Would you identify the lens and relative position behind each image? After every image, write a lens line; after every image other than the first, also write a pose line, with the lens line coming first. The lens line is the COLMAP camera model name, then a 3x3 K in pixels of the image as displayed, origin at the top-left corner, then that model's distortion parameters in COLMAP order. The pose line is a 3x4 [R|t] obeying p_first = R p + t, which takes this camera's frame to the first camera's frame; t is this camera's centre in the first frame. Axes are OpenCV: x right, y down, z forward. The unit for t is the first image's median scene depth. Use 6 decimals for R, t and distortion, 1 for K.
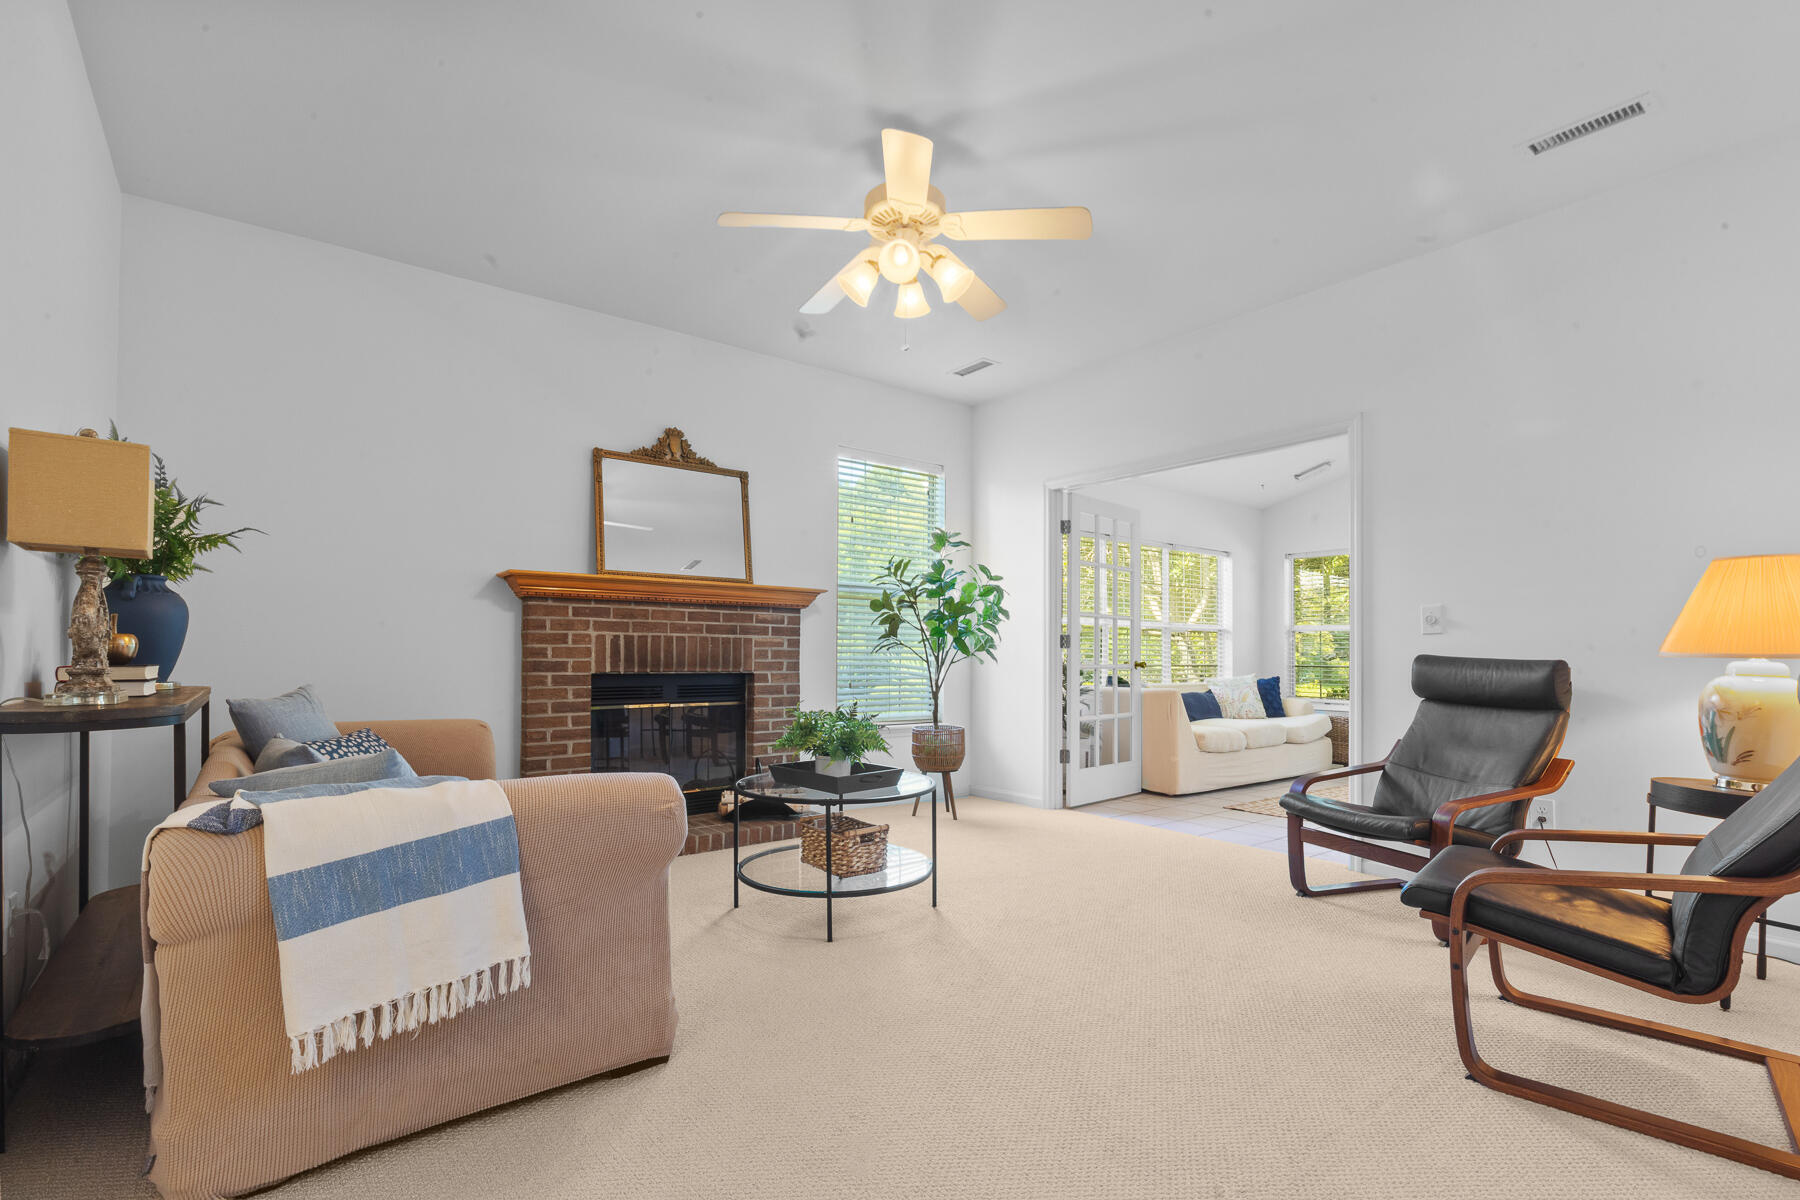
lens RADIAL K [[827.9, 0, 891.9], [0, 827.9, 647.1], [0, 0, 1]] dist [0.009367, -0.000588]
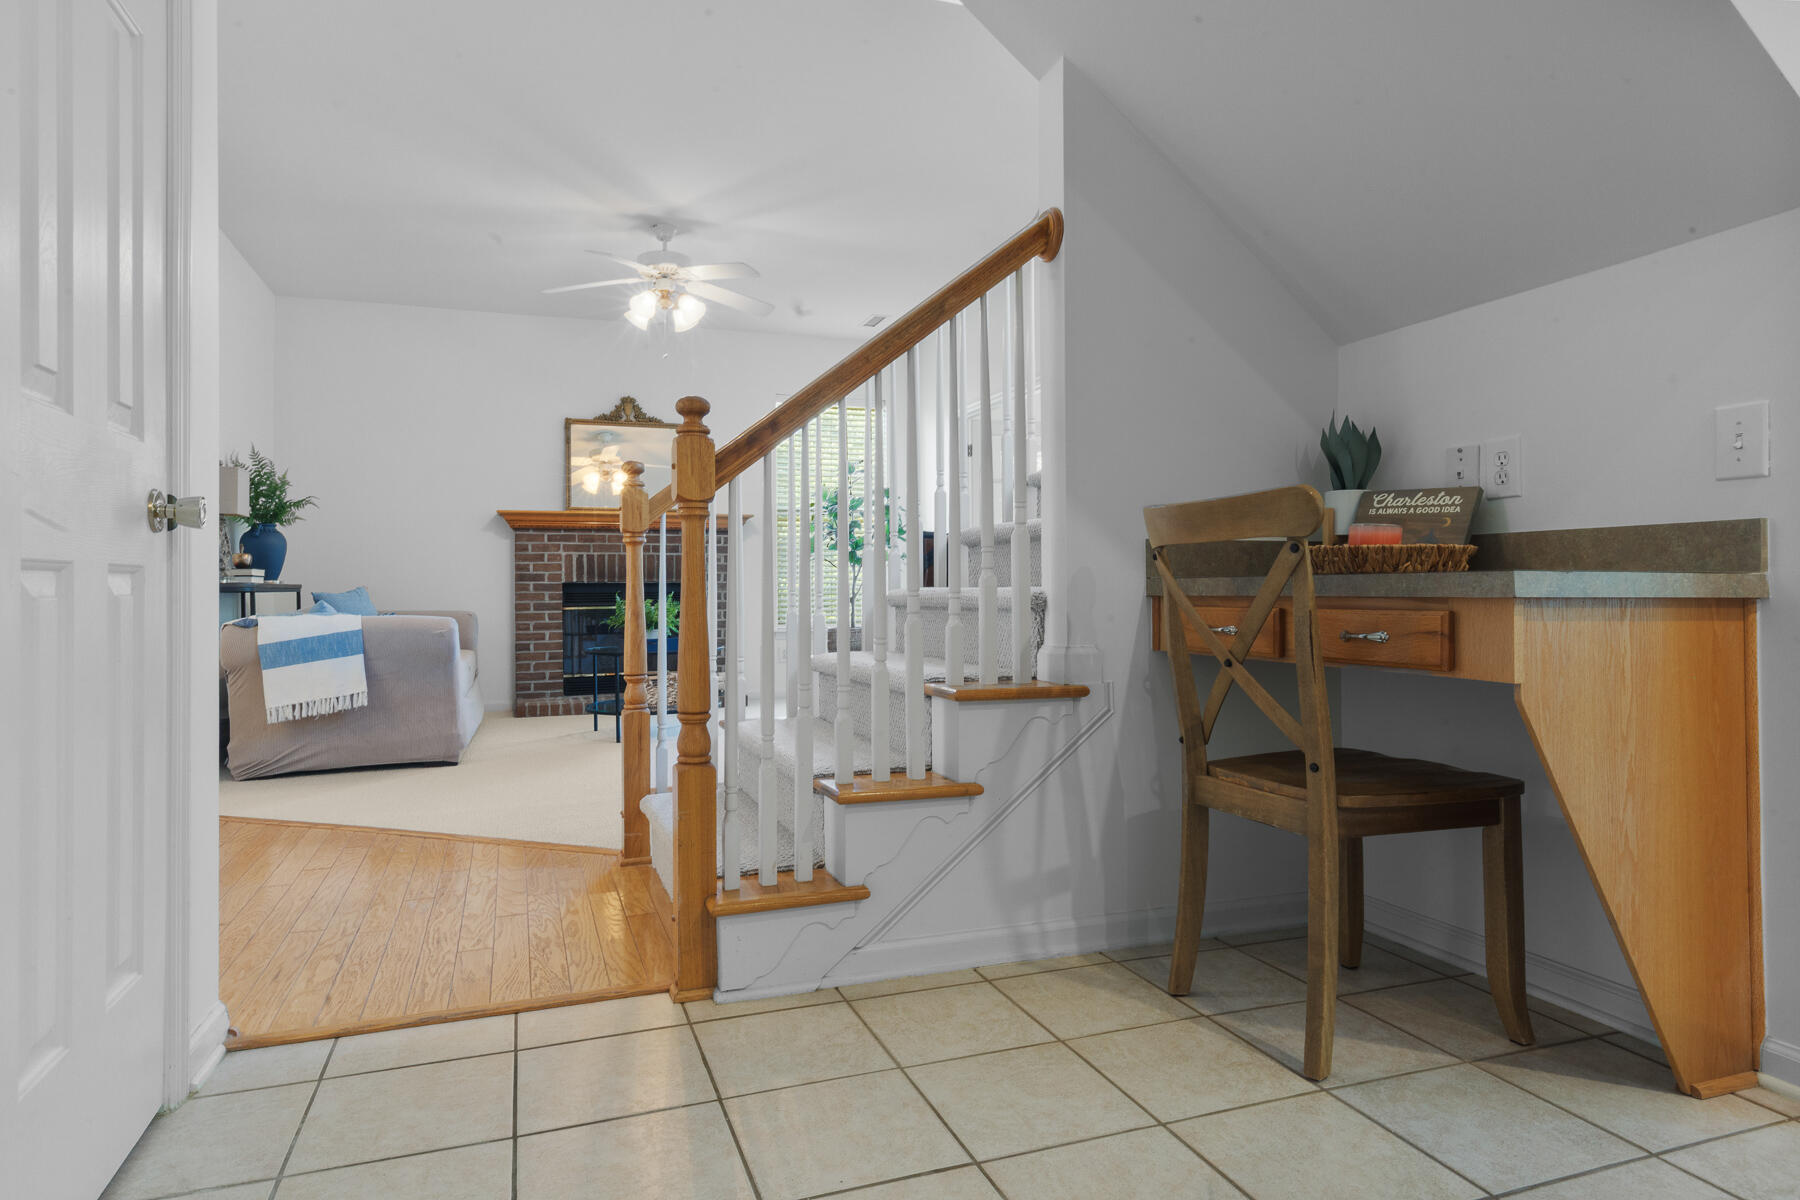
lens RADIAL K [[1026.4, 0, 900.9], [0, 1026.4, 589.8], [0, 0, 1]] dist [0.004215, 0.000158]
pose [[0.955896, -0.011789, -0.293468, 0.686802], [0.014637, 0.999865, 0.007511, 0.039794], [0.293340, -0.011475, 0.955939, -0.474448]]
